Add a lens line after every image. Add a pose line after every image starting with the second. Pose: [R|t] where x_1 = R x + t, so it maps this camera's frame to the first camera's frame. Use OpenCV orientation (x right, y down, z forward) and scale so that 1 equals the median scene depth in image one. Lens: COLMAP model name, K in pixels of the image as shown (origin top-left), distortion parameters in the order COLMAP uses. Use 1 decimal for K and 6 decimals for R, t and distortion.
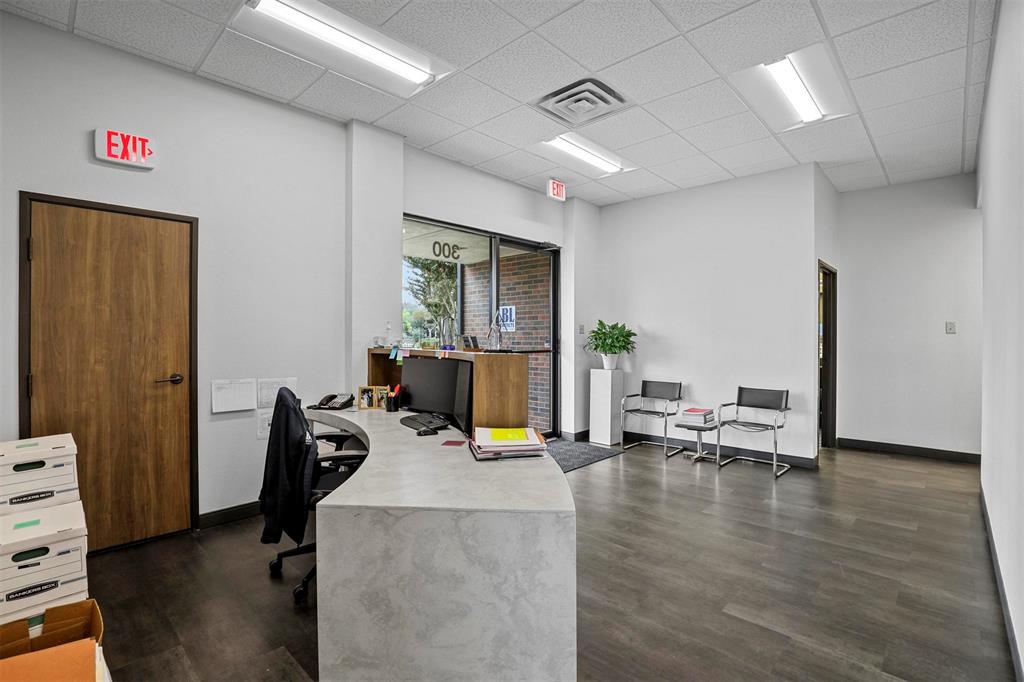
lens RADIAL K [[476.3, 0, 512.0], [0, 476.3, 341.0], [0, 0, 1]] dist [-0.029148, 0.008521]
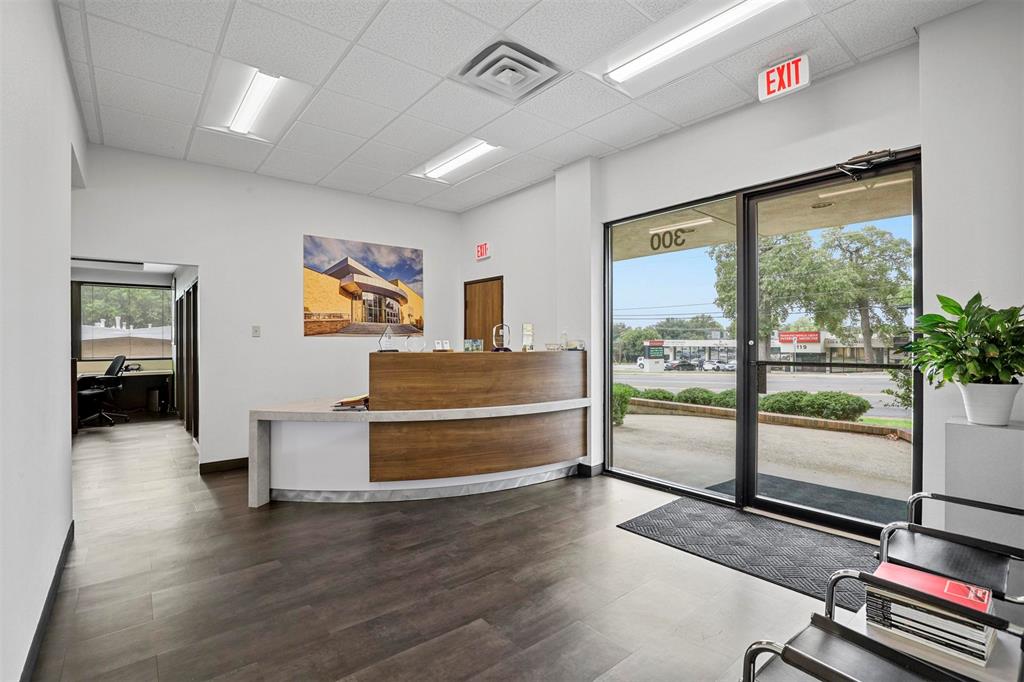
lens RADIAL K [[476.3, 0, 512.0], [0, 476.3, 341.0], [0, 0, 1]] dist [-0.029148, 0.008521]
pose [[-0.123186, 0.000284, -0.992384, 0.766097], [-0.003726, 0.999993, 0.000748, -0.005905], [0.992377, 0.003790, -0.123184, 0.841196]]
